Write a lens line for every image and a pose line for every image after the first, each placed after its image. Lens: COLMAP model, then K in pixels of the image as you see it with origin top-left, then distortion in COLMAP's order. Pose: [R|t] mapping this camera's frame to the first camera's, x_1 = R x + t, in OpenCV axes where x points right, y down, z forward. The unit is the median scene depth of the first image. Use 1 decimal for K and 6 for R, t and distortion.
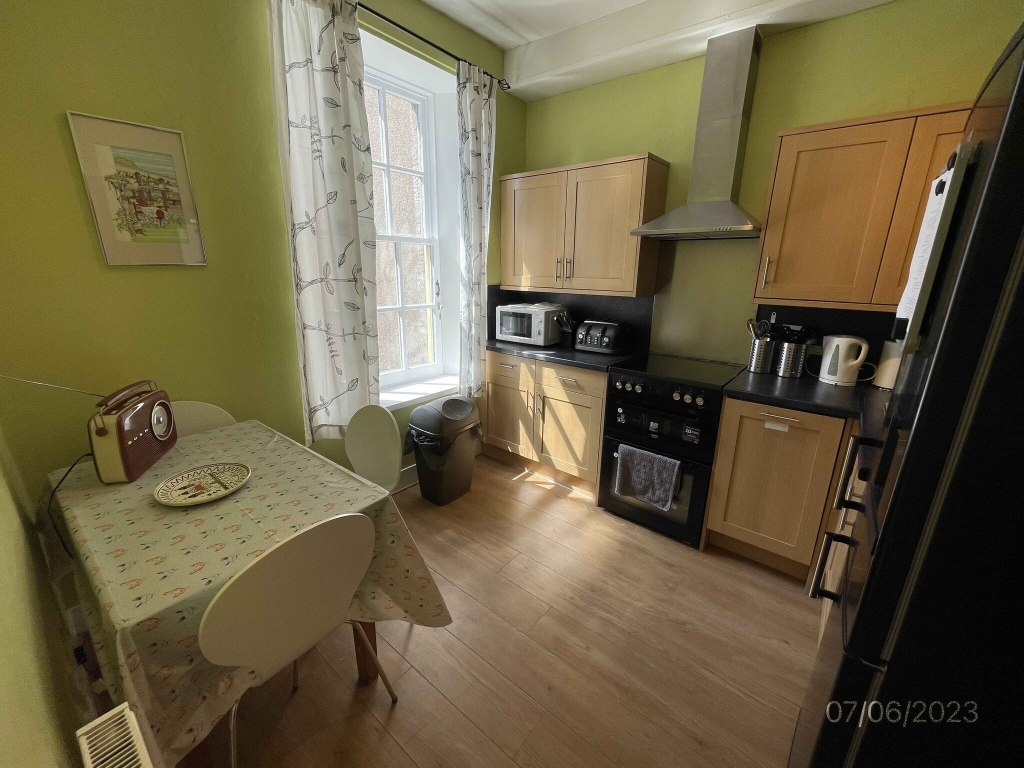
lens RADIAL K [[410.2, 0, 512.0], [0, 410.2, 384.0], [0, 0, 1]] dist [-0.005894, -0.000649]
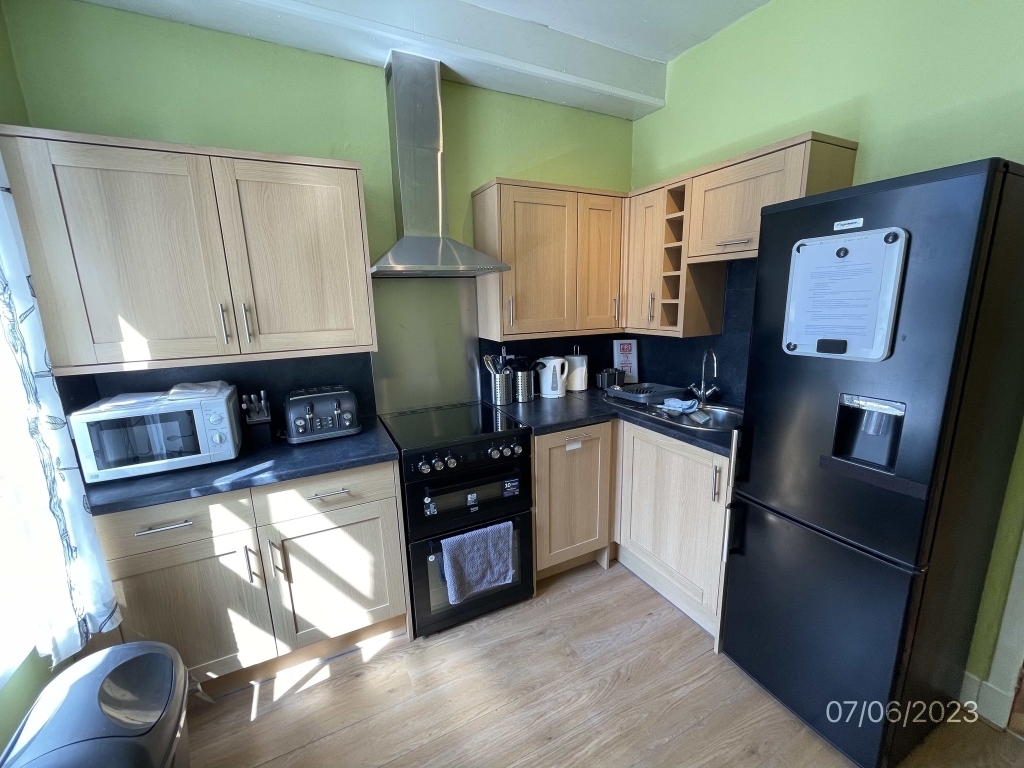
lens RADIAL K [[410.2, 0, 512.0], [0, 410.2, 384.0], [0, 0, 1]] dist [-0.005894, -0.000649]
pose [[0.407271, -0.208509, 0.889187, -0.291651], [0.281745, 0.954790, 0.094846, -0.164035], [-0.868763, 0.211896, 0.447605, 0.486515]]
